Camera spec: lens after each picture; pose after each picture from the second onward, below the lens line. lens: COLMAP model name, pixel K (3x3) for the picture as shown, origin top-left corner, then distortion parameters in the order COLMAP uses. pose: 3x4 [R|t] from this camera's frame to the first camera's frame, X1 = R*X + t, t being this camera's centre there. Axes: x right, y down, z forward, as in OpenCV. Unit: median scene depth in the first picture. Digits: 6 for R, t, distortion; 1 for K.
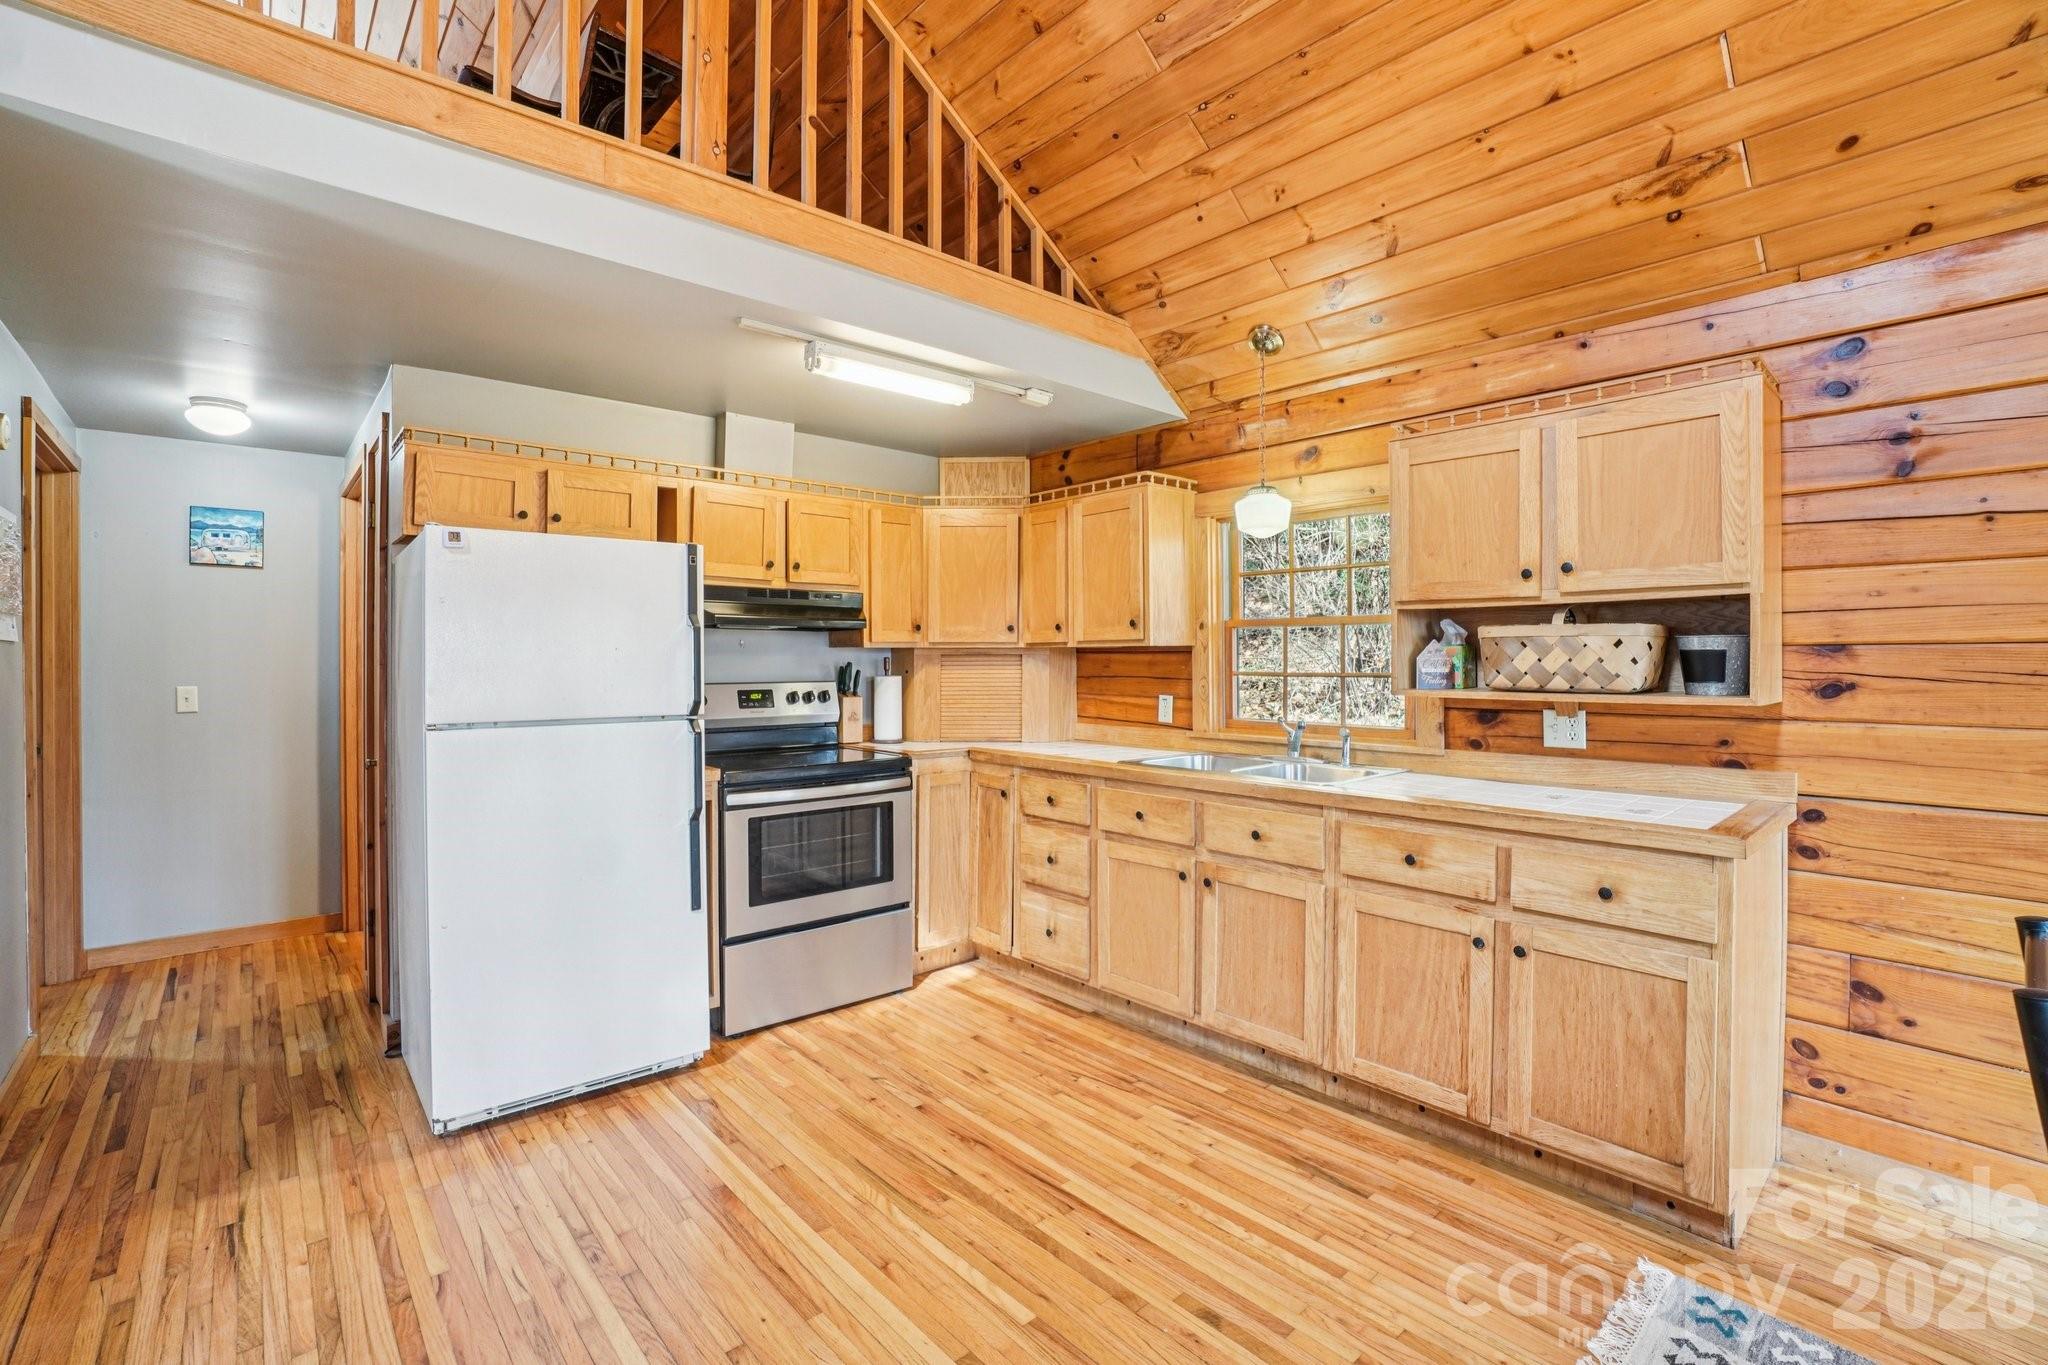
lens RADIAL K [[902.4, 0, 1027.5], [0, 902.4, 665.0], [0, 0, 1]] dist [-0.063683, 0.021370]
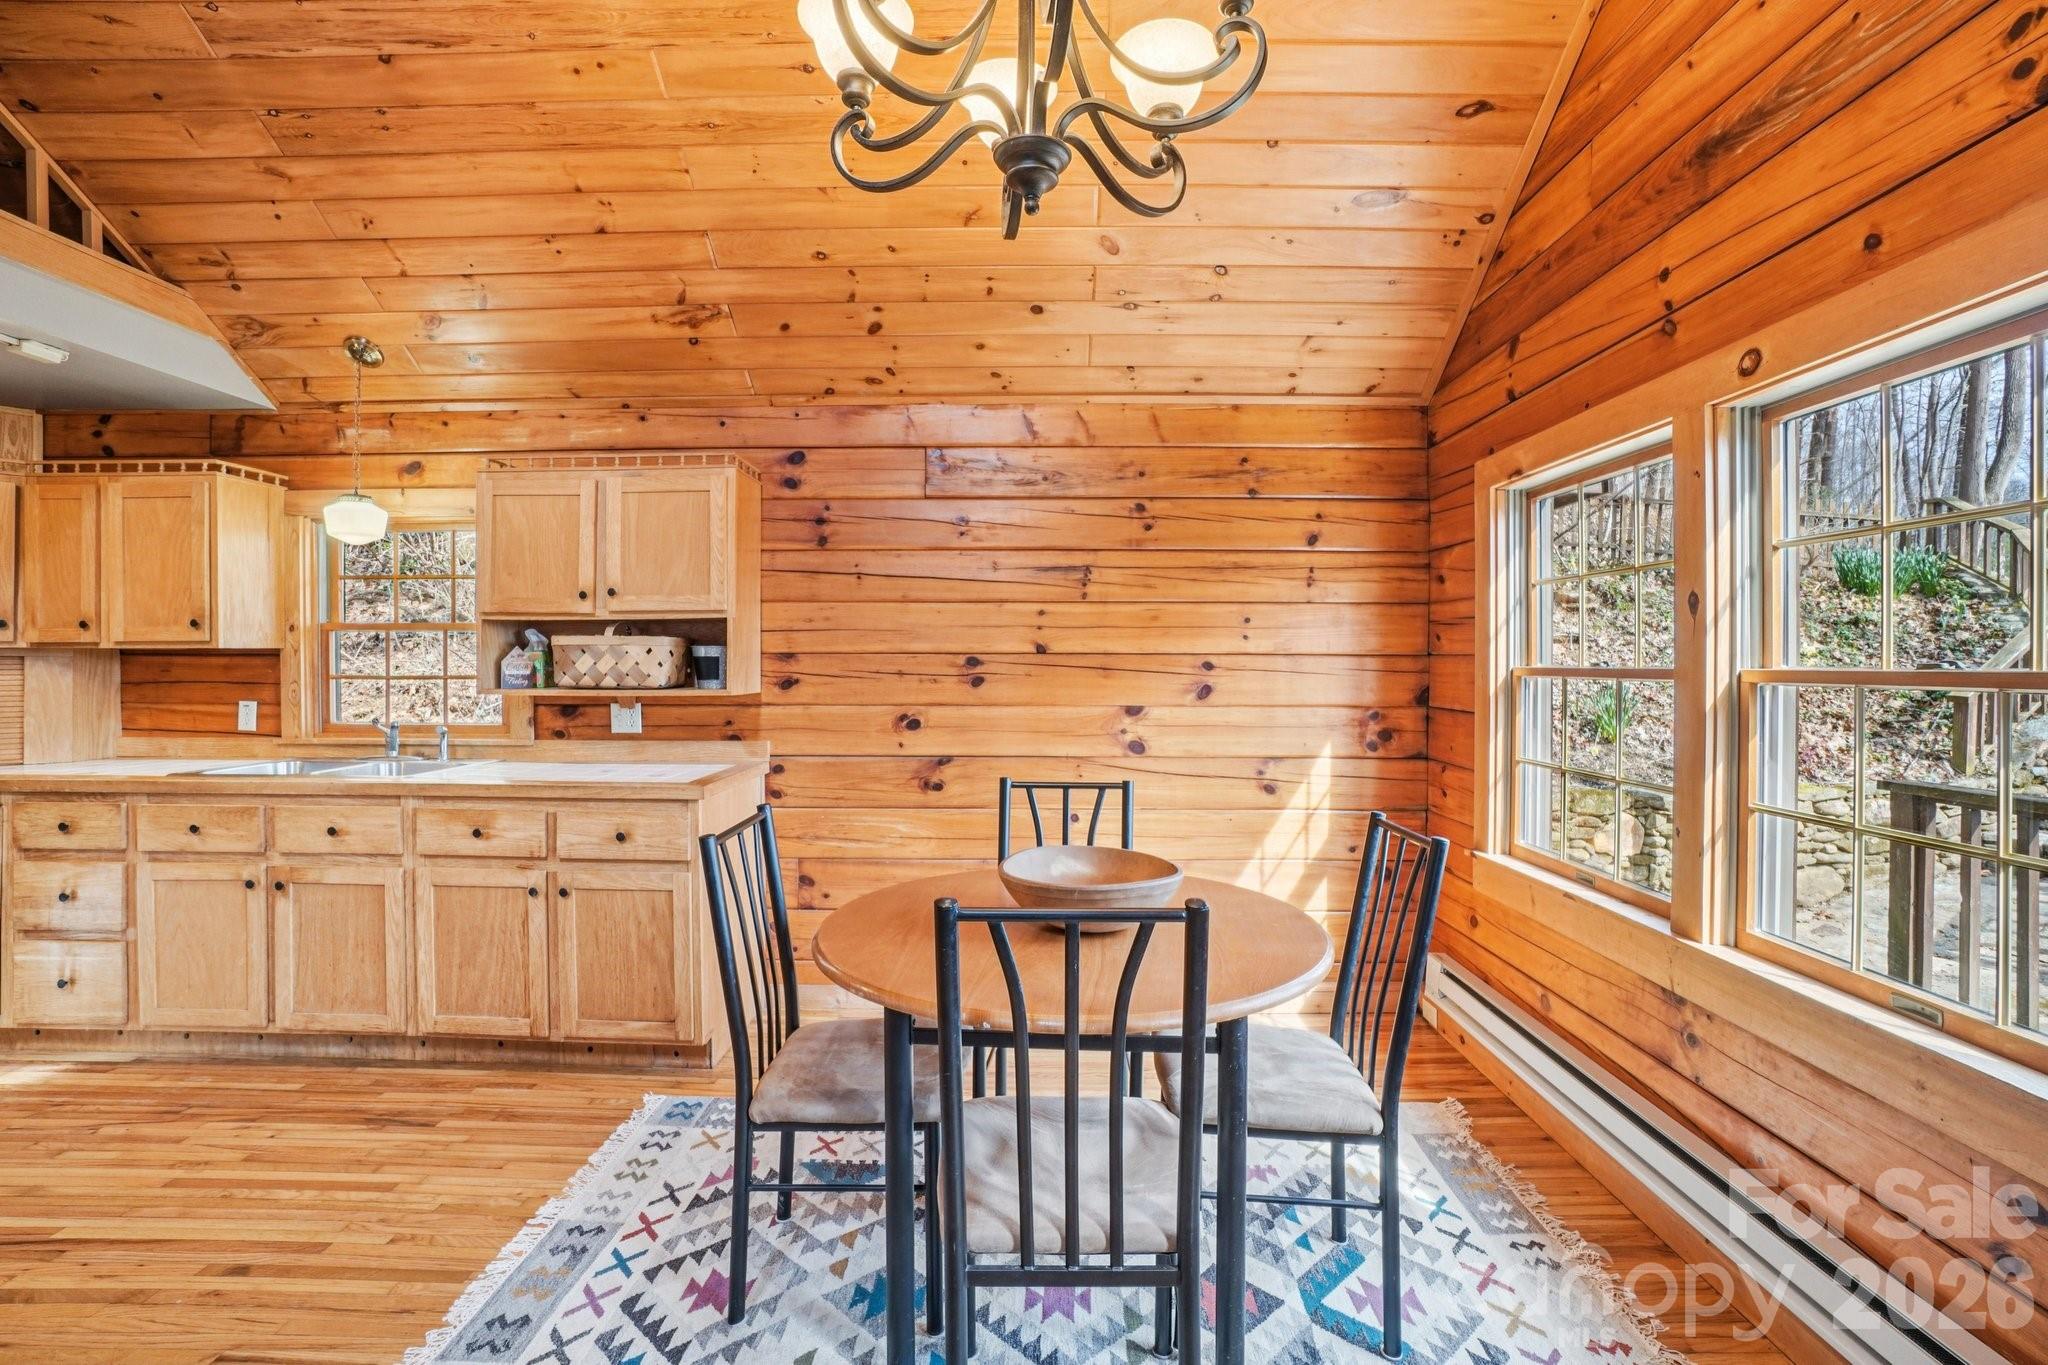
lens RADIAL K [[902.4, 0, 1027.5], [0, 902.4, 665.0], [0, 0, 1]] dist [-0.063683, 0.021370]
pose [[0.678331, -0.000773, 0.734756, 0.056088], [0.003197, 0.999993, -0.001899, 0.000560], [-0.734750, 0.003637, 0.678328, -0.277686]]
